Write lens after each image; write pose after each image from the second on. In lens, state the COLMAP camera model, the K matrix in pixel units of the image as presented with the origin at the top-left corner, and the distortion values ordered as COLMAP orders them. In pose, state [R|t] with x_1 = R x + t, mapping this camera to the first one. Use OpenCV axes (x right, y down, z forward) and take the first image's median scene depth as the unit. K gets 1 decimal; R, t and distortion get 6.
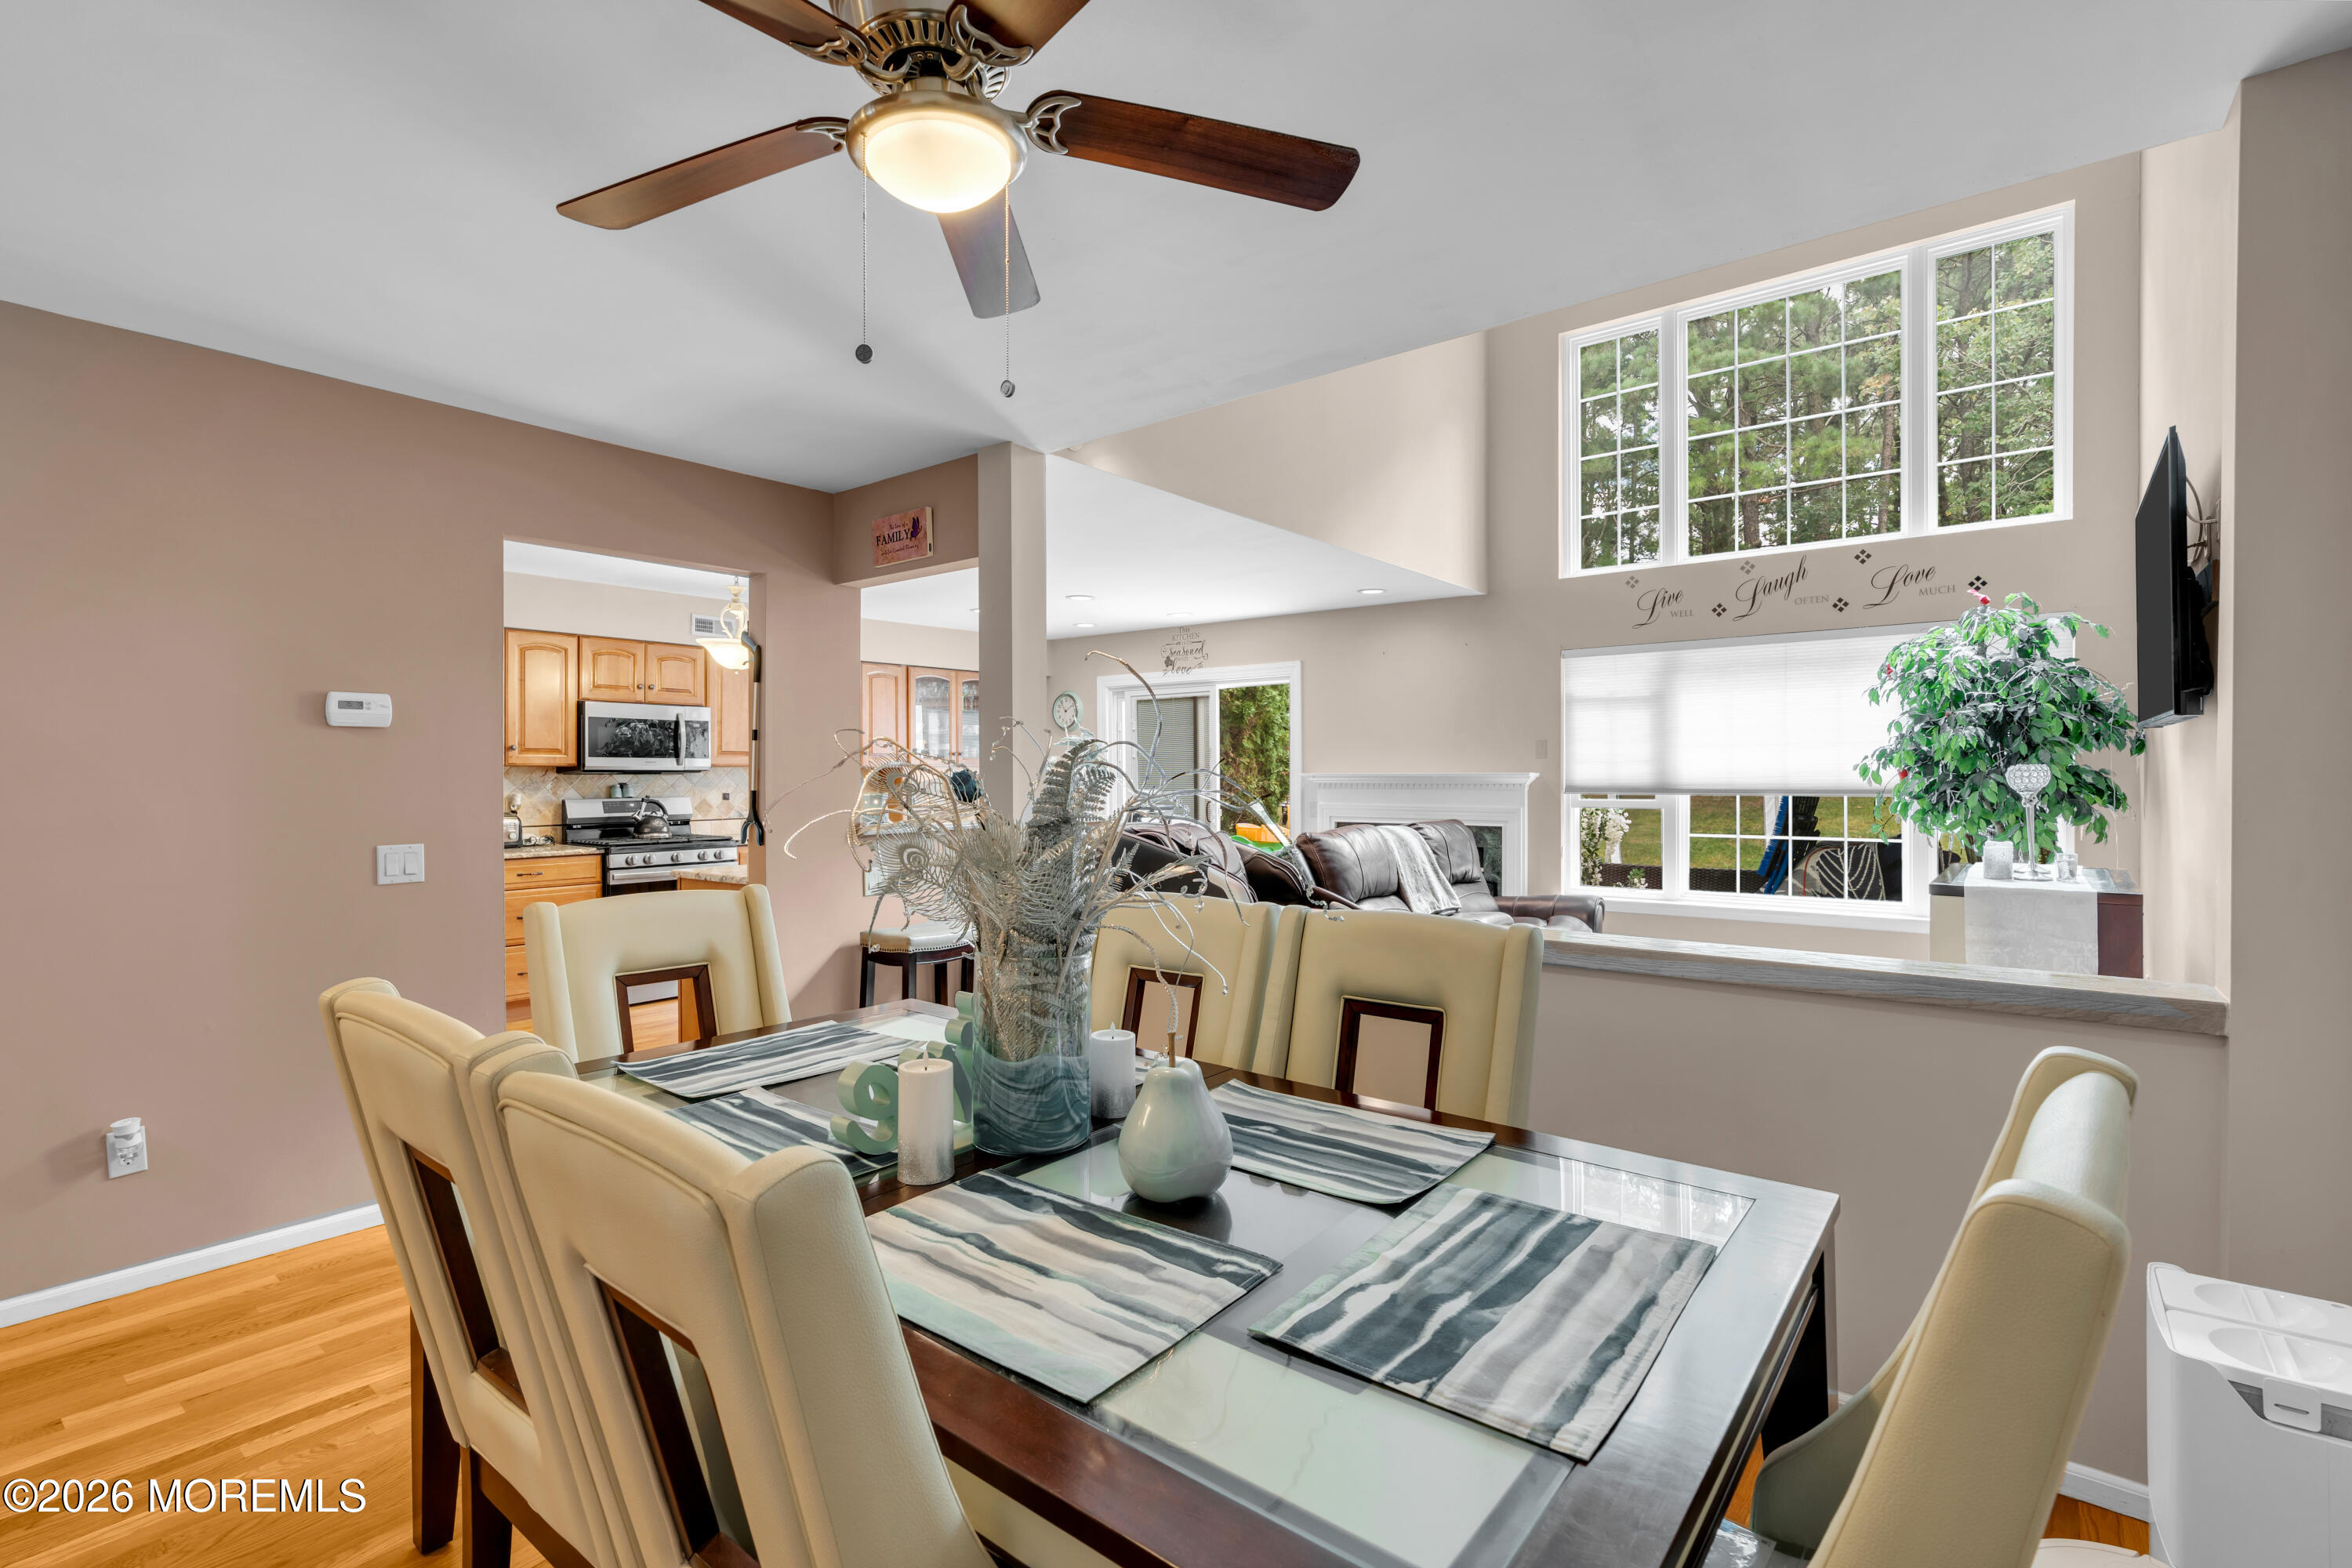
lens RADIAL K [[1054.2, 0, 1182.0], [0, 1054.2, 772.7], [0, 0, 1]] dist [-0.009961, 0.003639]
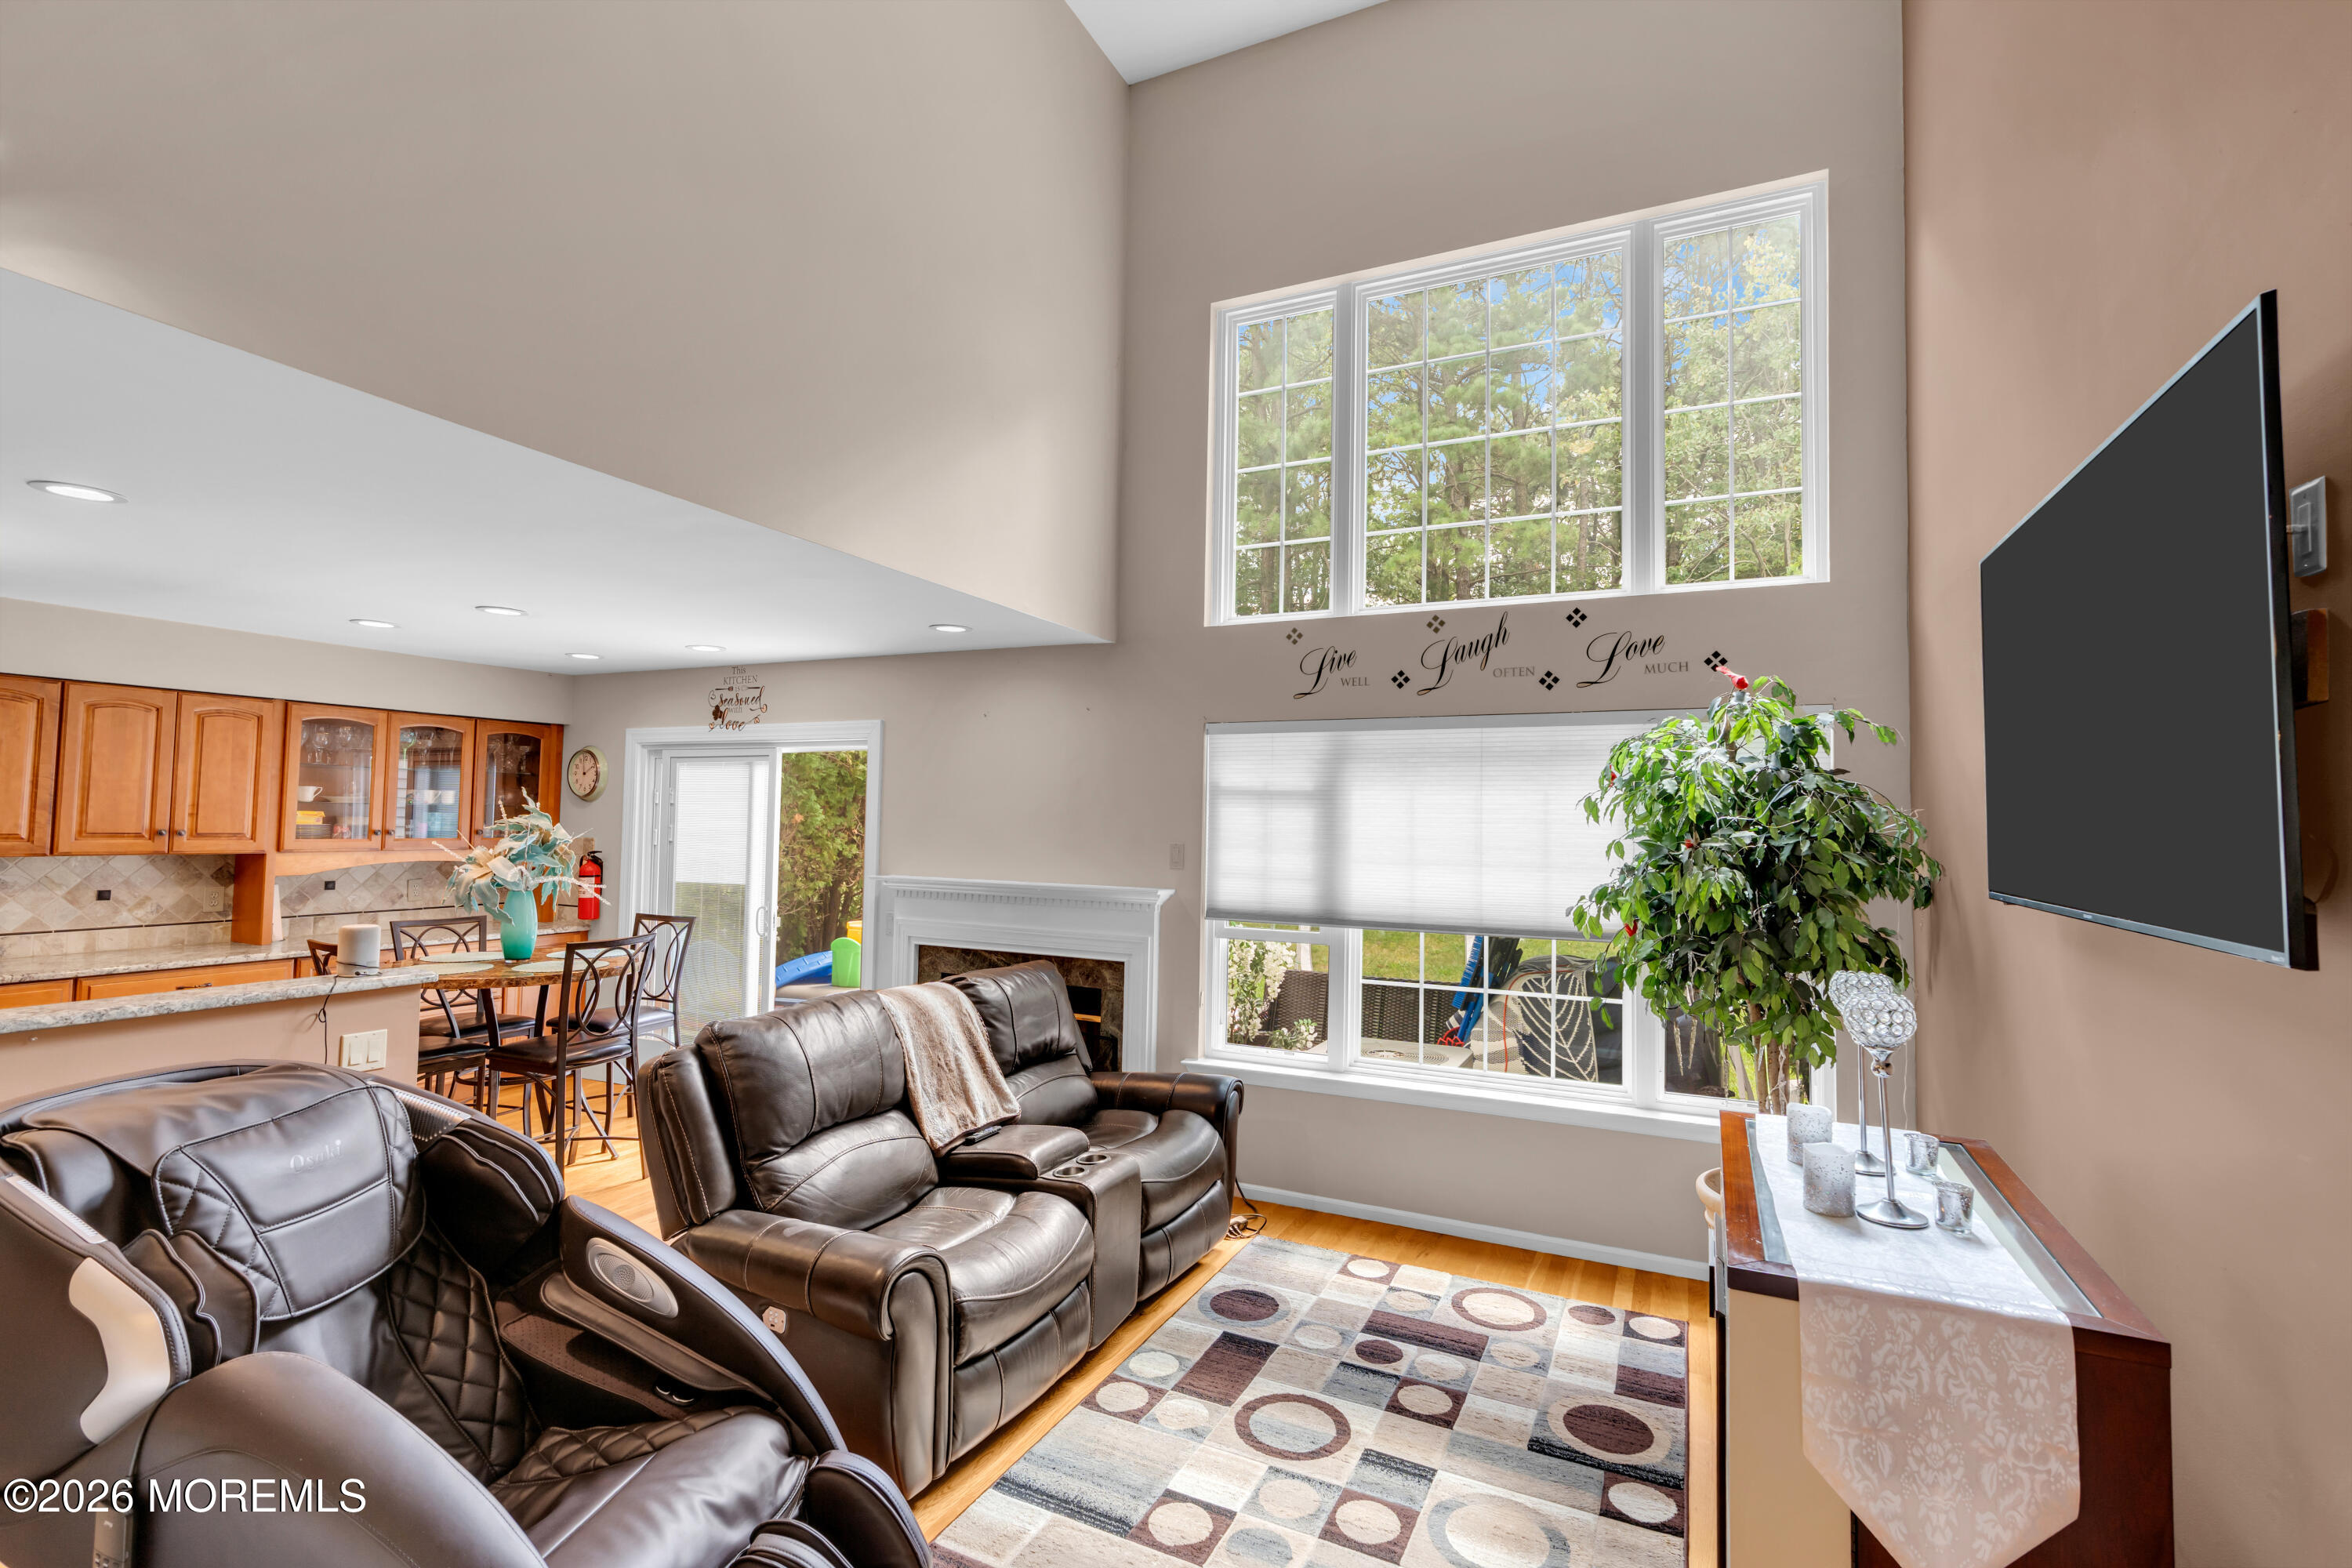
lens RADIAL K [[1054.2, 0, 1171.4], [0, 1054.2, 770.0], [0, 0, 1]] dist [-0.009961, 0.003639]
pose [[0.975080, 0.034358, 0.219179, 0.187082], [-0.022843, 0.998233, -0.054860, -0.045108], [-0.220676, 0.048486, 0.974141, 0.306407]]
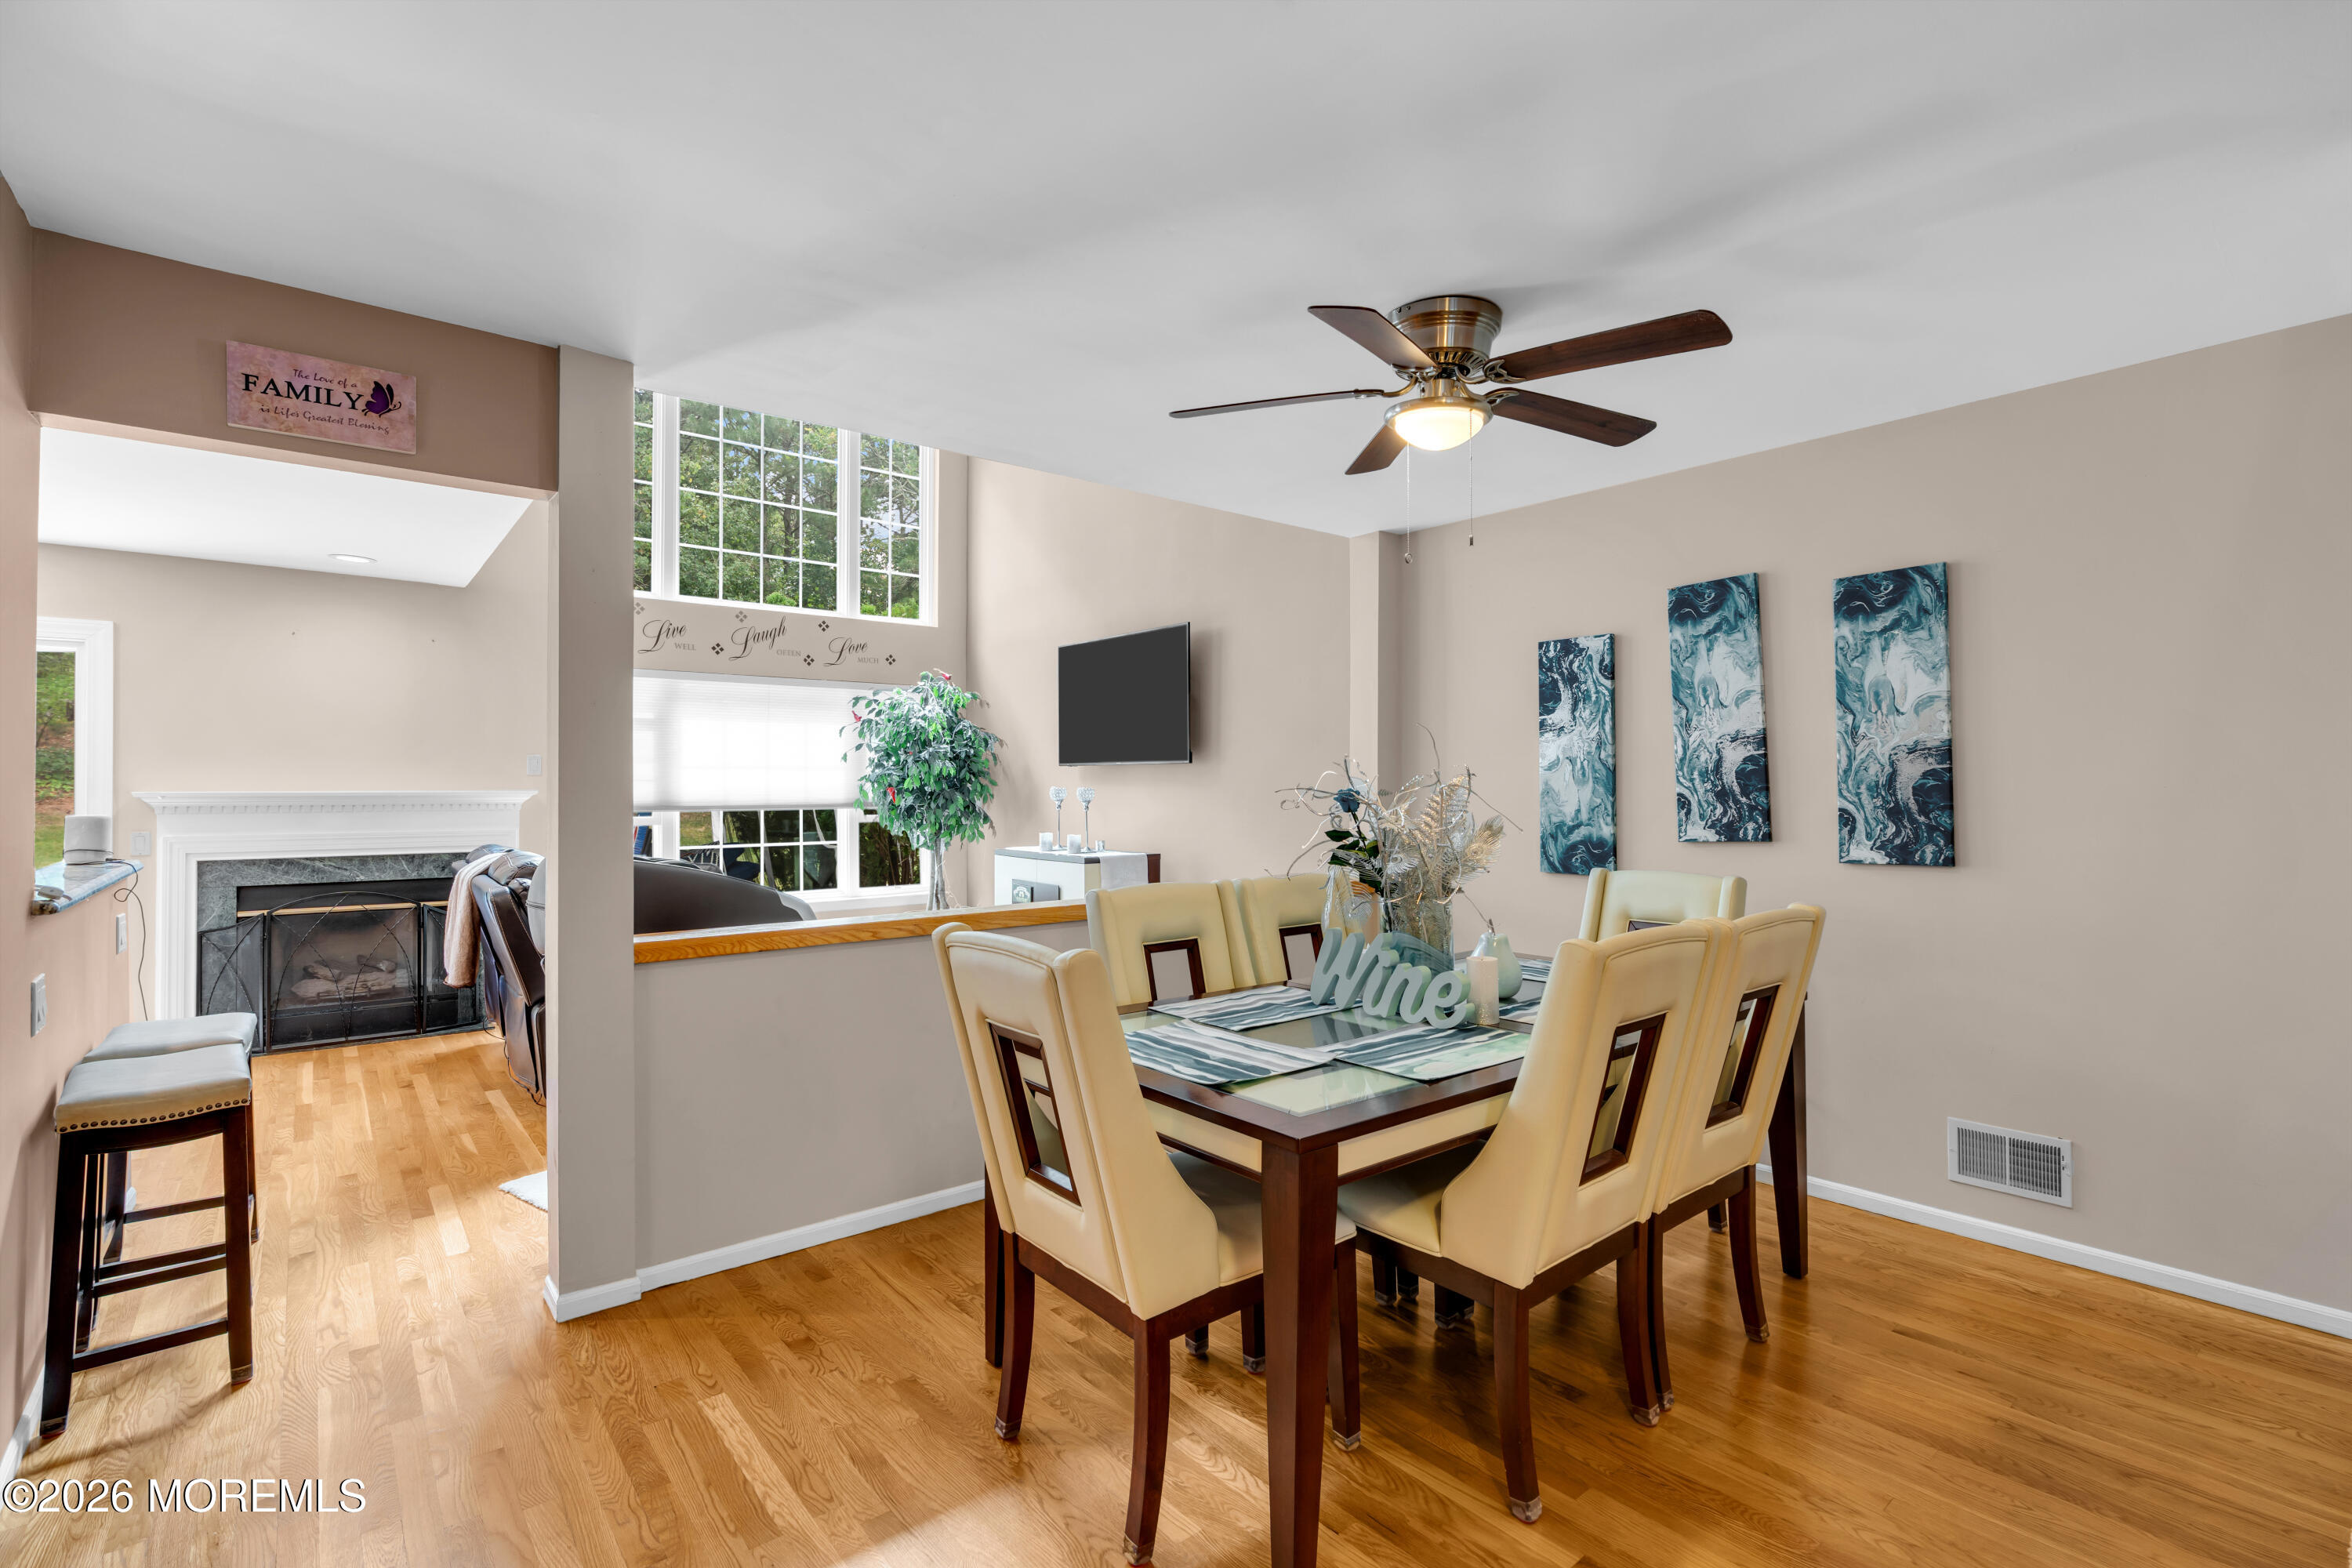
lens RADIAL K [[1054.2, 0, 1184.1], [0, 1054.2, 782.2], [0, 0, 1]] dist [-0.009961, 0.003639]
pose [[0.208746, 0.008285, 0.977935, -0.484973], [0.000789, 0.999962, -0.008640, 0.000438], [-0.977970, 0.002575, 0.208732, 0.258463]]
